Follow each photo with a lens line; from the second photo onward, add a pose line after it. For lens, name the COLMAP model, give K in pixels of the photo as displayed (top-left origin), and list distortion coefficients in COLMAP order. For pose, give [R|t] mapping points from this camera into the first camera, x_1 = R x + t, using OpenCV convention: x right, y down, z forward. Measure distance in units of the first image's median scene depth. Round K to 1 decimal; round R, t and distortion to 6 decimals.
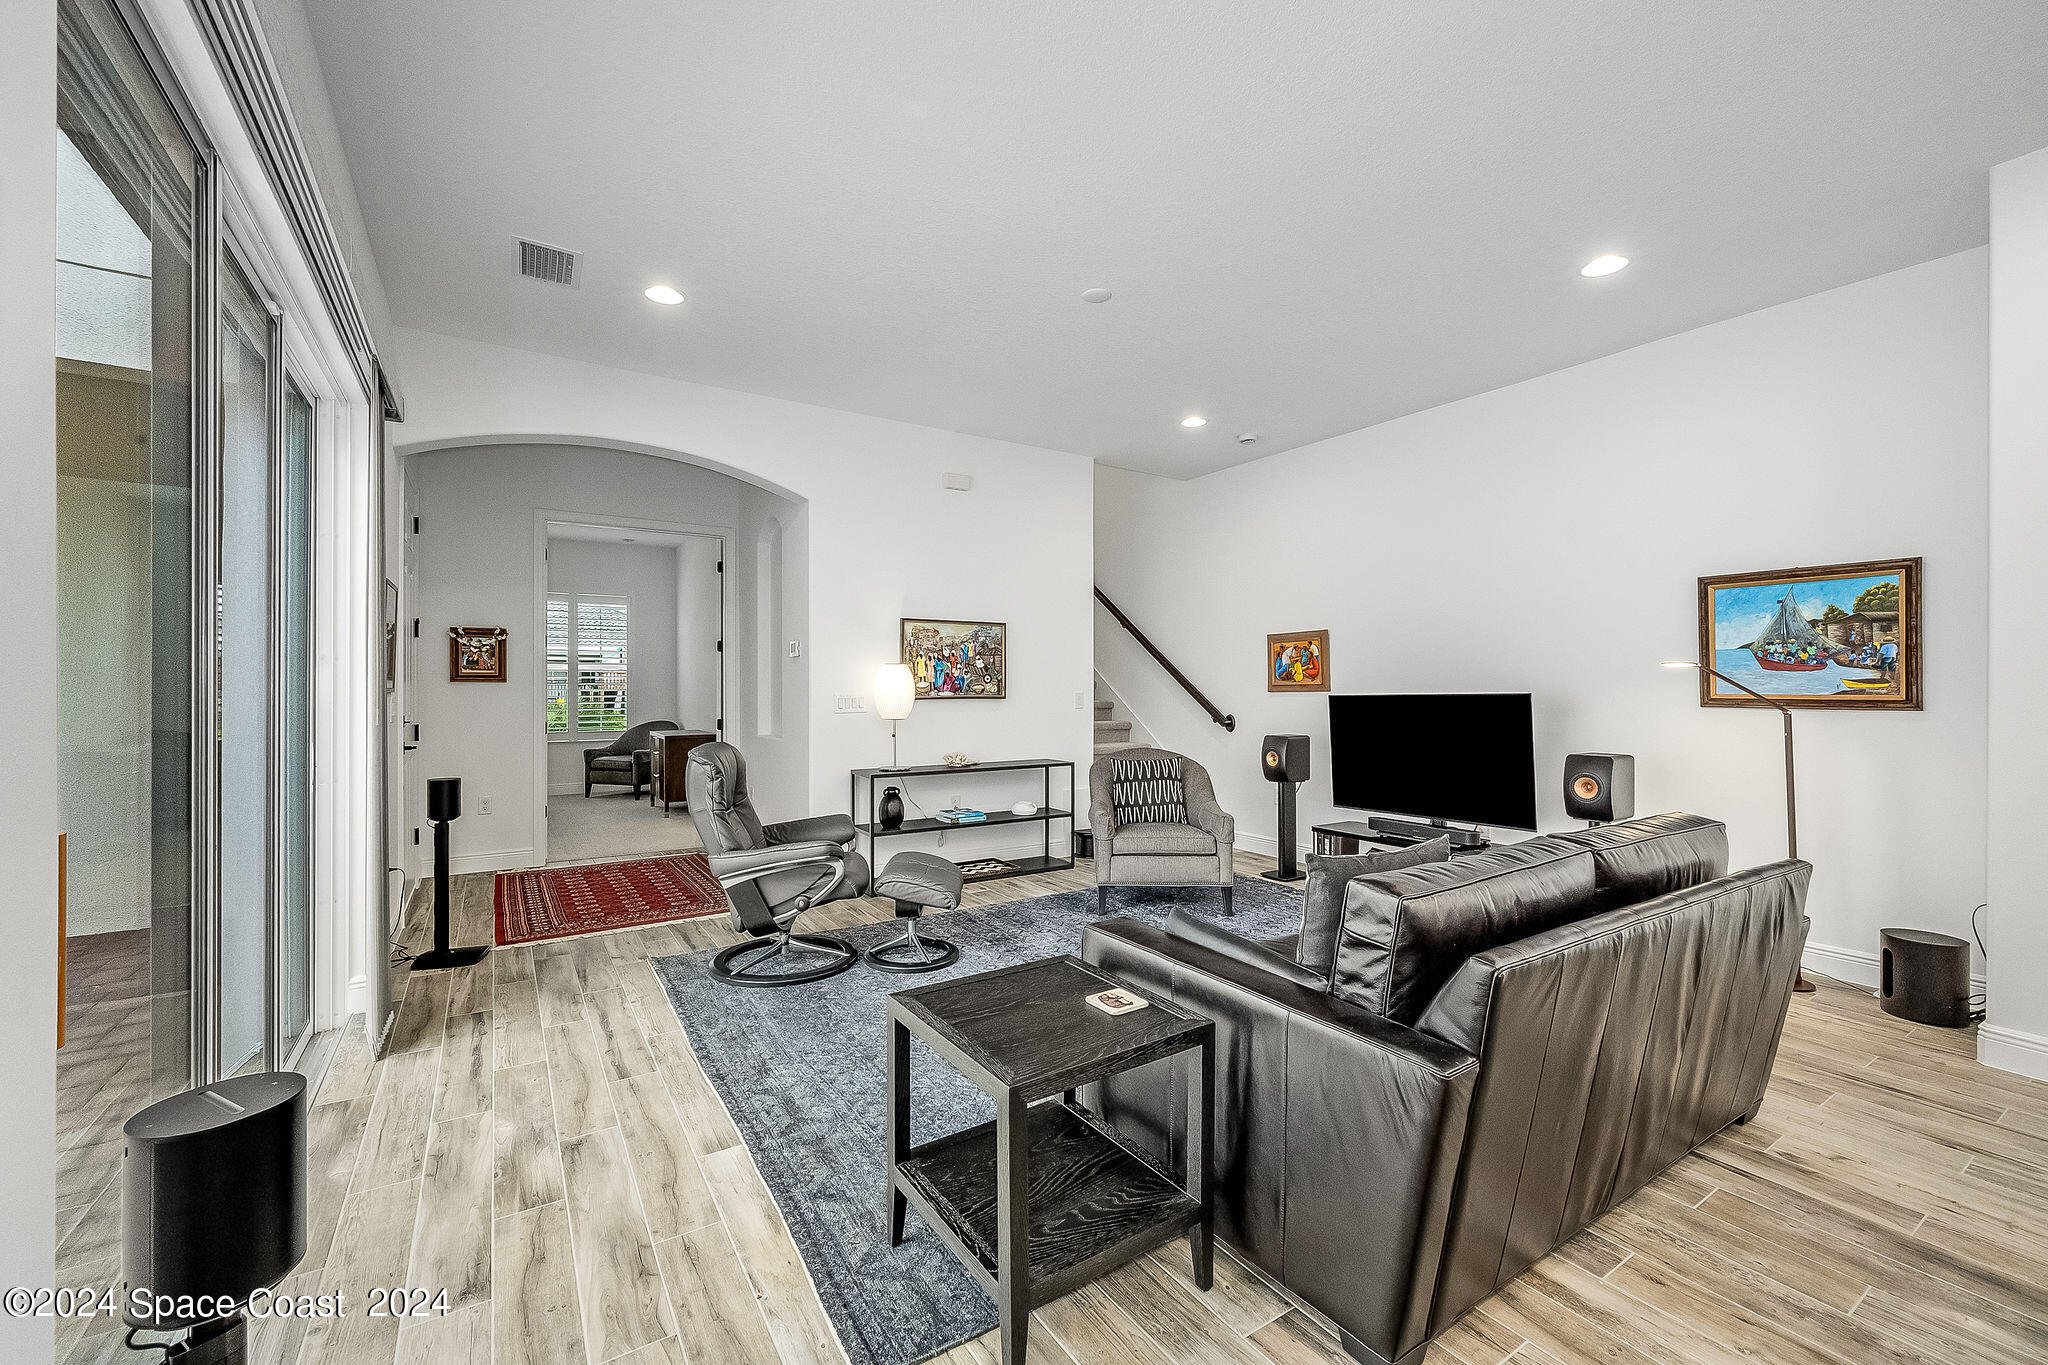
lens RADIAL K [[824.9, 0, 1018.4], [0, 824.9, 684.7], [0, 0, 1]] dist [-0.000380, -0.000032]
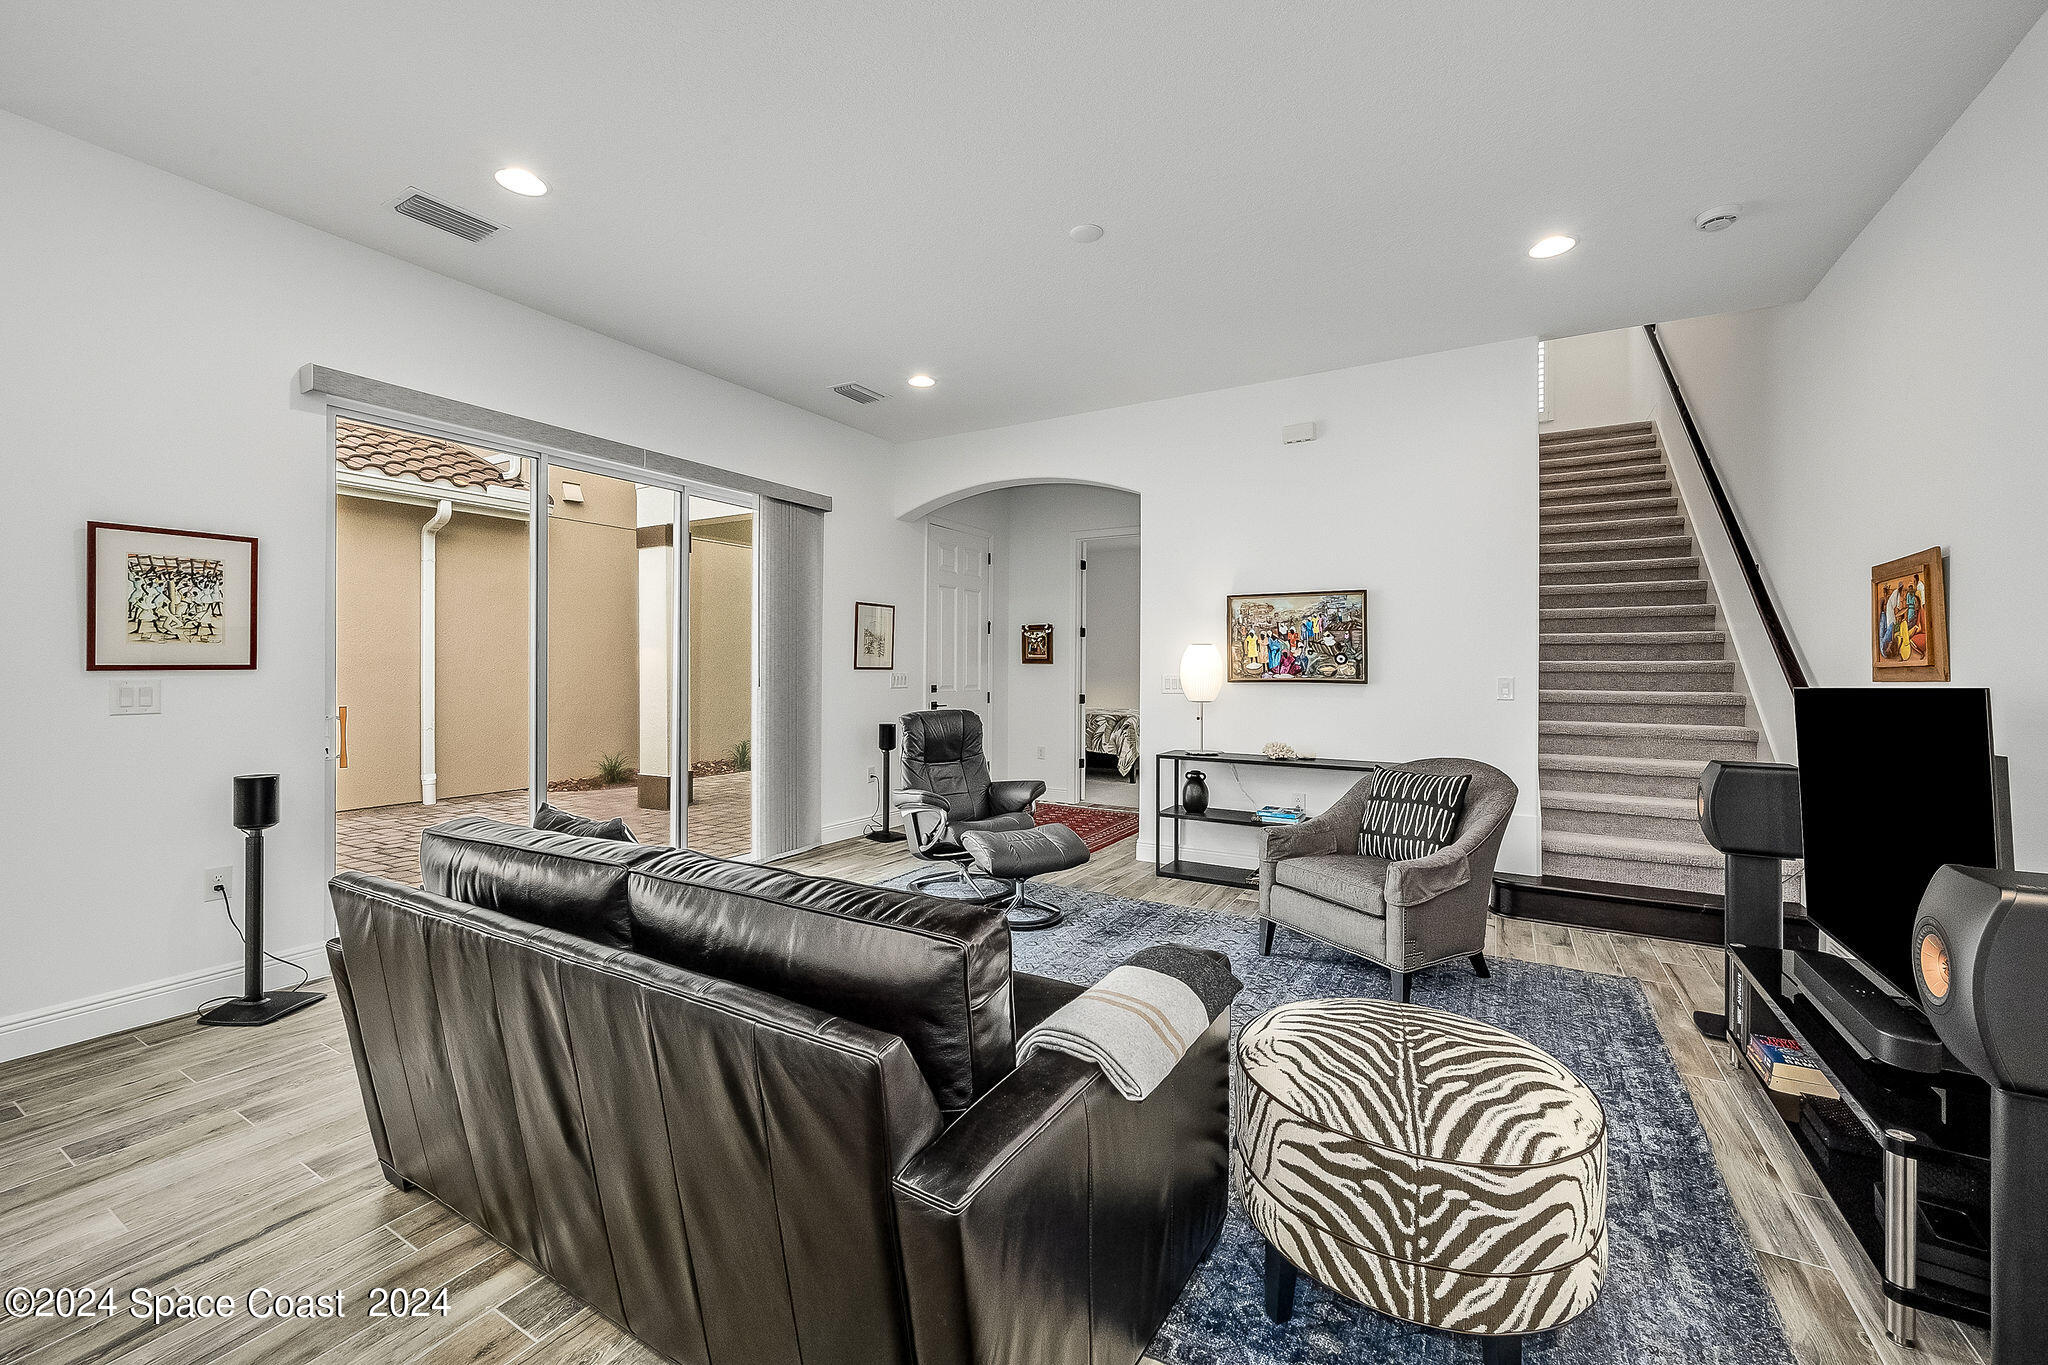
lens RADIAL K [[814.8, 0, 1019.3], [0, 814.8, 669.1], [0, 0, 1]] dist [-0.000861, -0.000104]
pose [[0.452901, 0.004517, -0.891549, 0.612916], [-0.002816, 0.999989, 0.003635, 0.001003], [0.891556, 0.000864, 0.452909, 0.381804]]
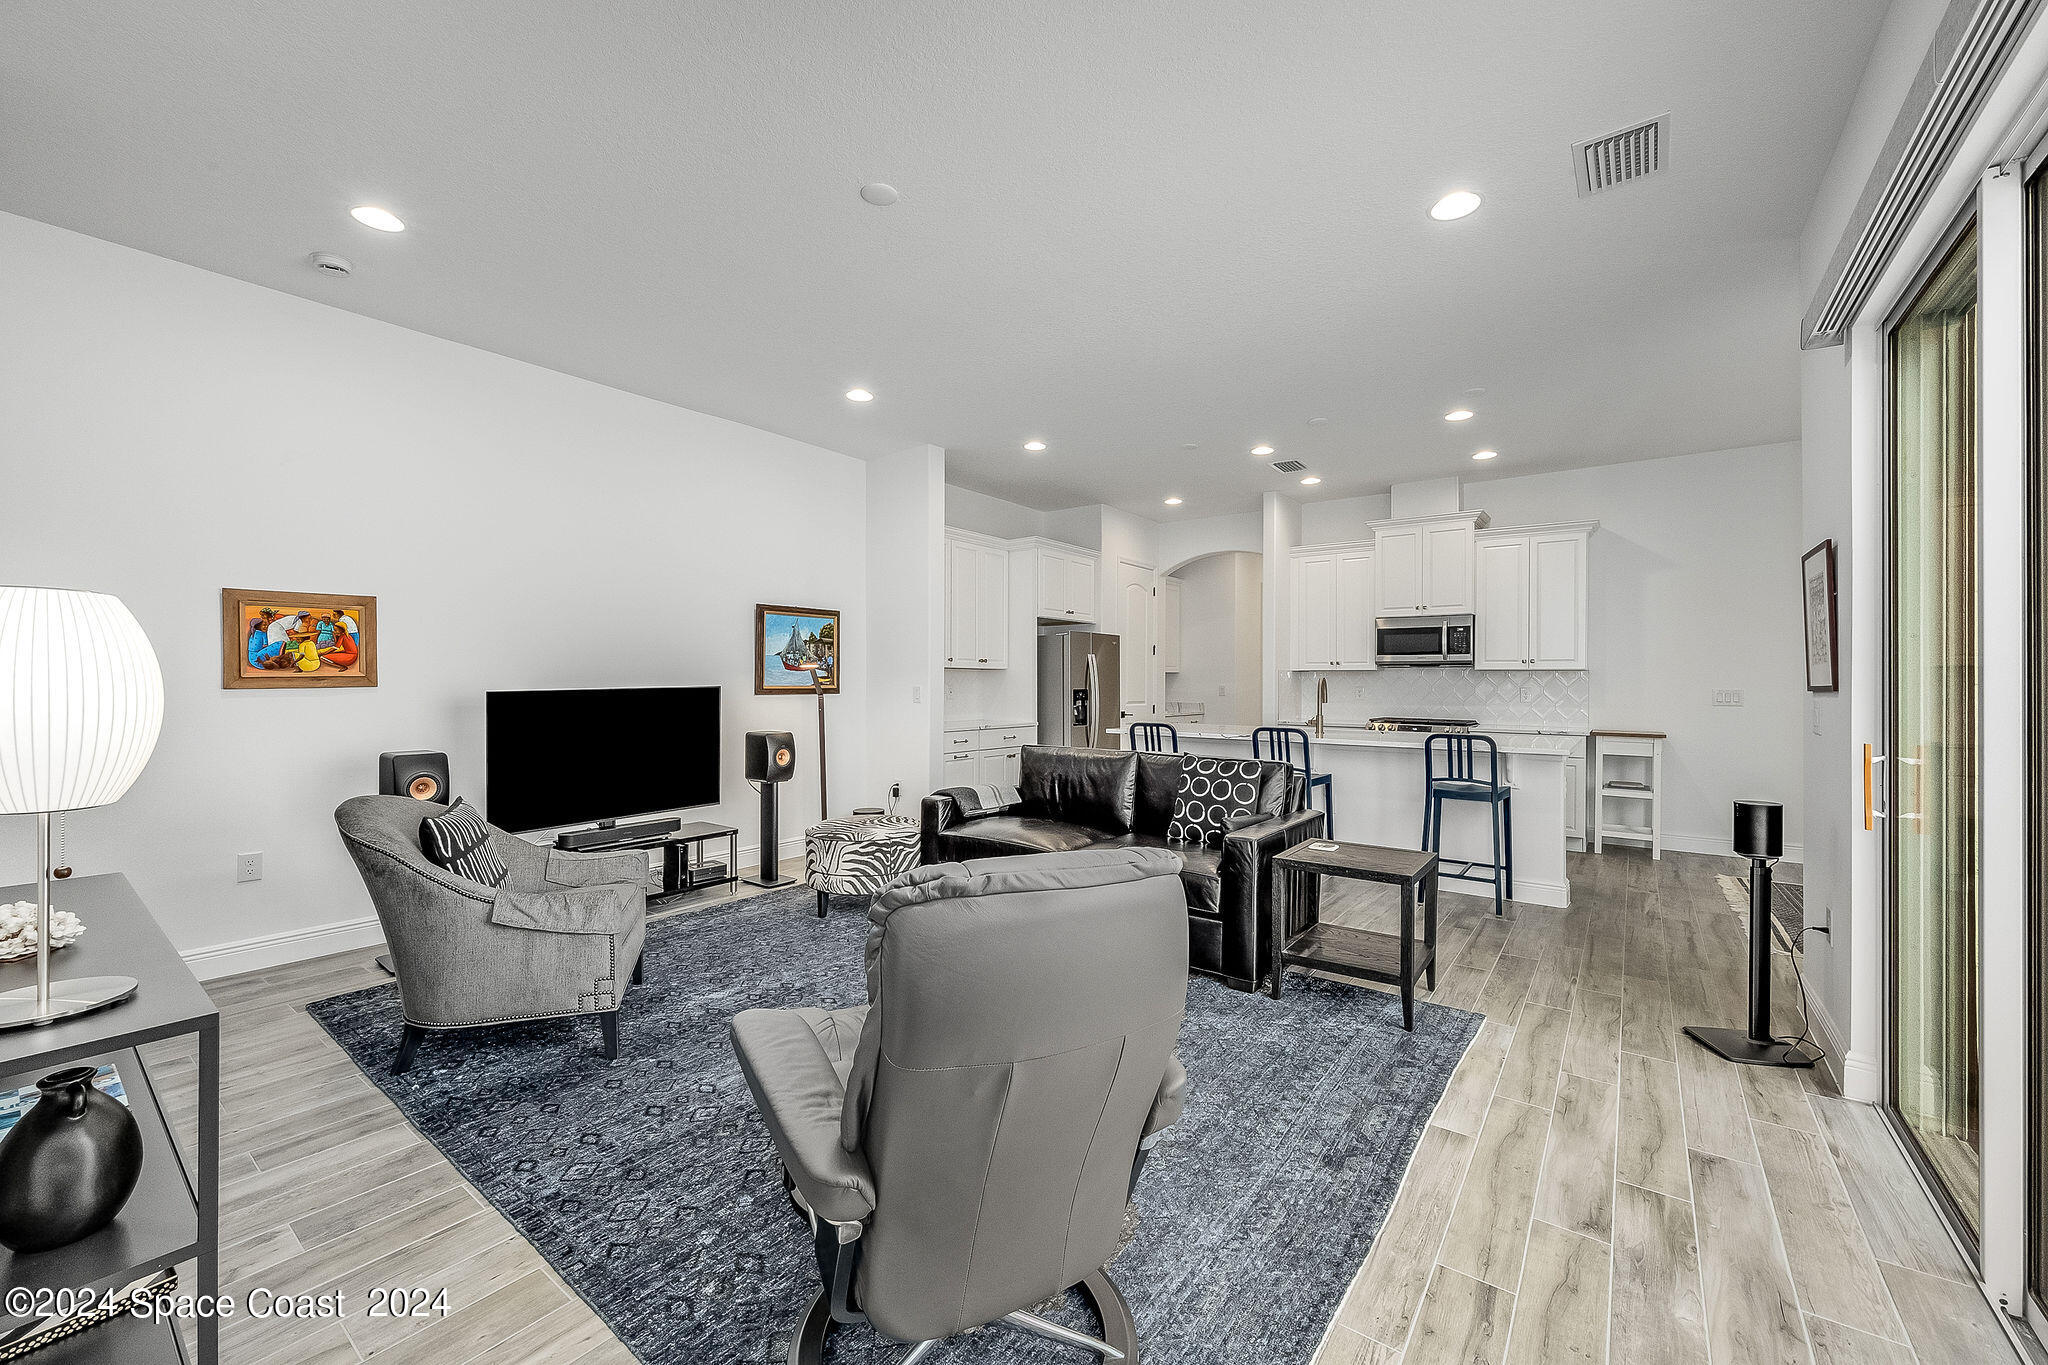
lens RADIAL K [[806.2, 0, 1024.0], [0, 806.2, 682.5], [0, 0, 1]] dist [0.001077, -0.000198]
pose [[-0.348414, -0.003544, 0.937334, -0.493341], [-0.004511, 0.999988, 0.002104, 0.000616], [-0.937330, -0.003495, -0.348425, 0.817996]]
